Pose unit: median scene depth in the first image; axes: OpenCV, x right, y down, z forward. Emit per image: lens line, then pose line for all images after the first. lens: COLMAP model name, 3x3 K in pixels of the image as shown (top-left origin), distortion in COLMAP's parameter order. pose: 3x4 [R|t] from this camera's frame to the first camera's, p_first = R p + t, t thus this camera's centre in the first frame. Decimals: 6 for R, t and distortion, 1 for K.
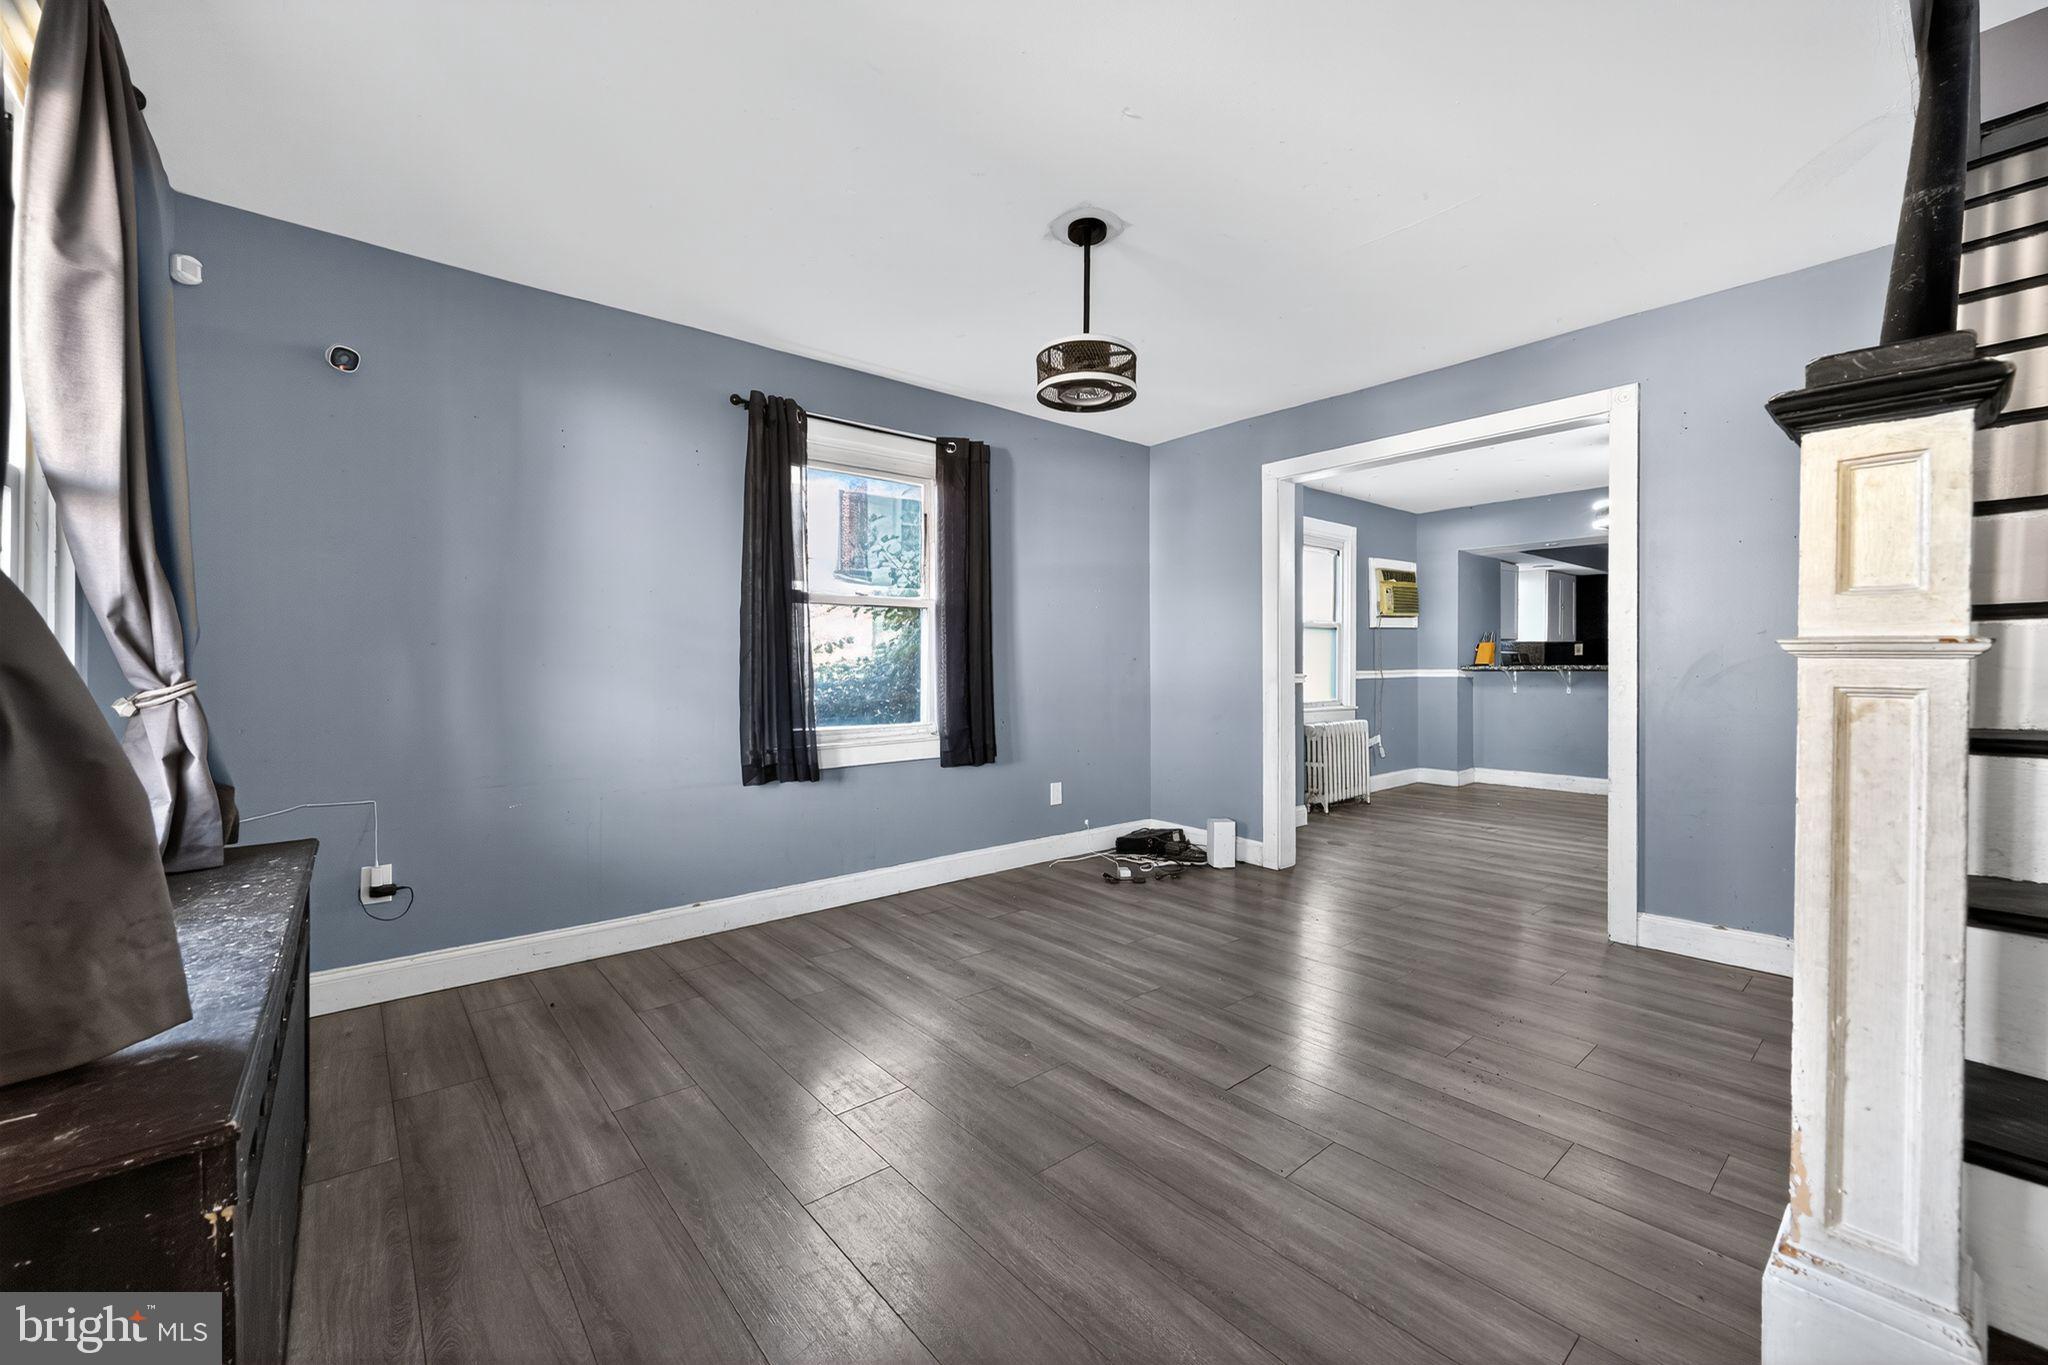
lens RADIAL K [[793.5, 0, 1033.4], [0, 793.5, 678.0], [0, 0, 1]] dist [0.000880, 0.000018]
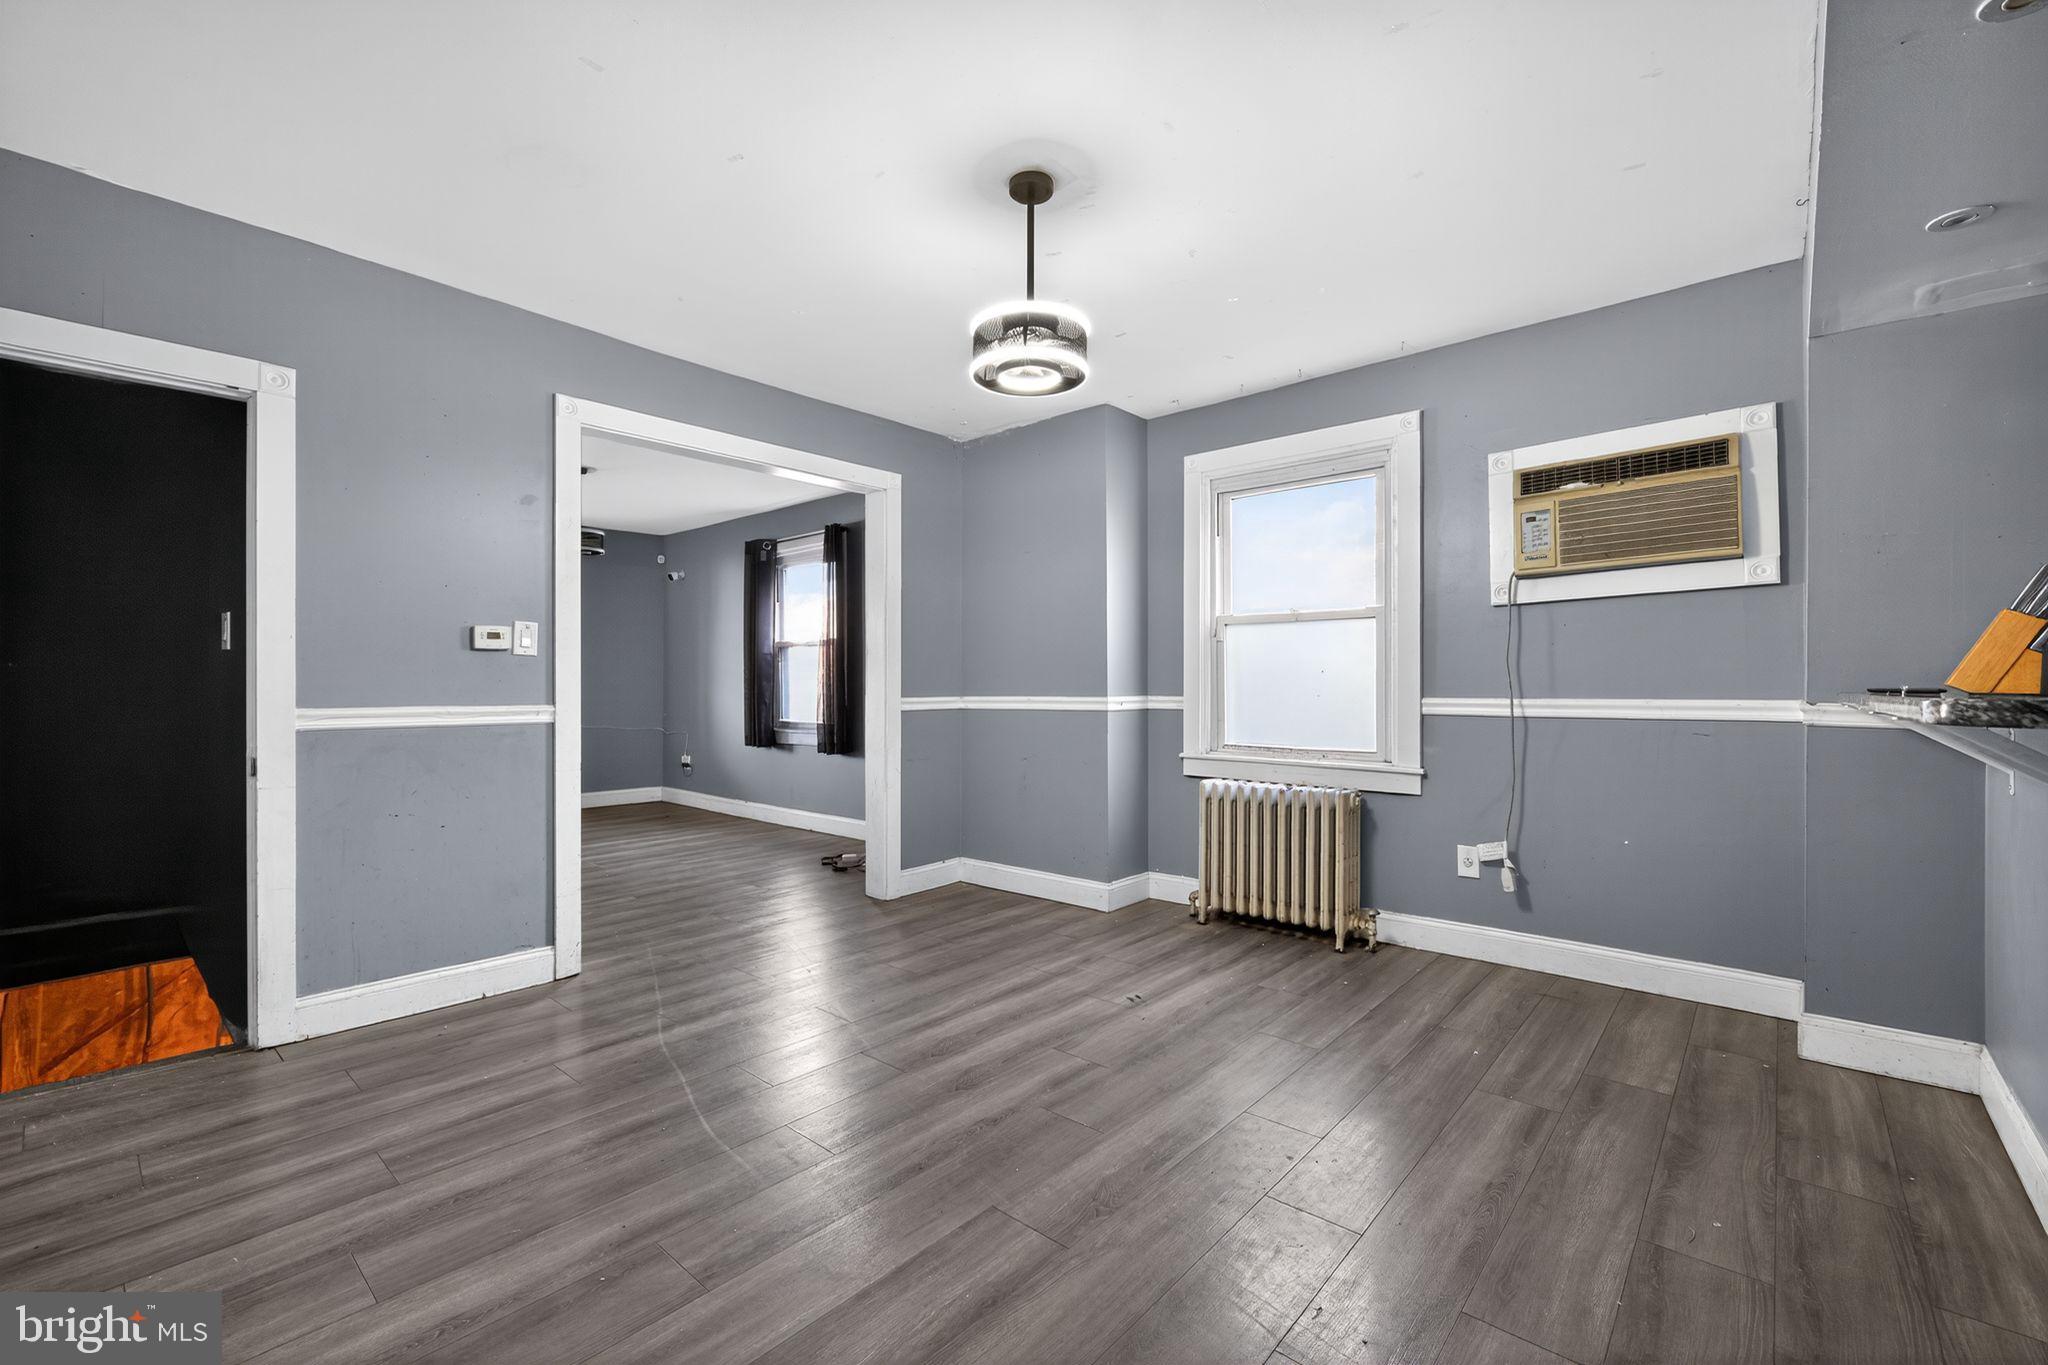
lens RADIAL K [[861.3, 0, 1028.5], [0, 861.3, 678.1], [0, 0, 1]] dist [-0.001694, 0.000046]
pose [[0.138438, 0.003526, -0.990365, 1.110591], [-0.014572, 0.999893, 0.001523, -0.025905], [0.990264, 0.014220, 0.138475, 0.859867]]
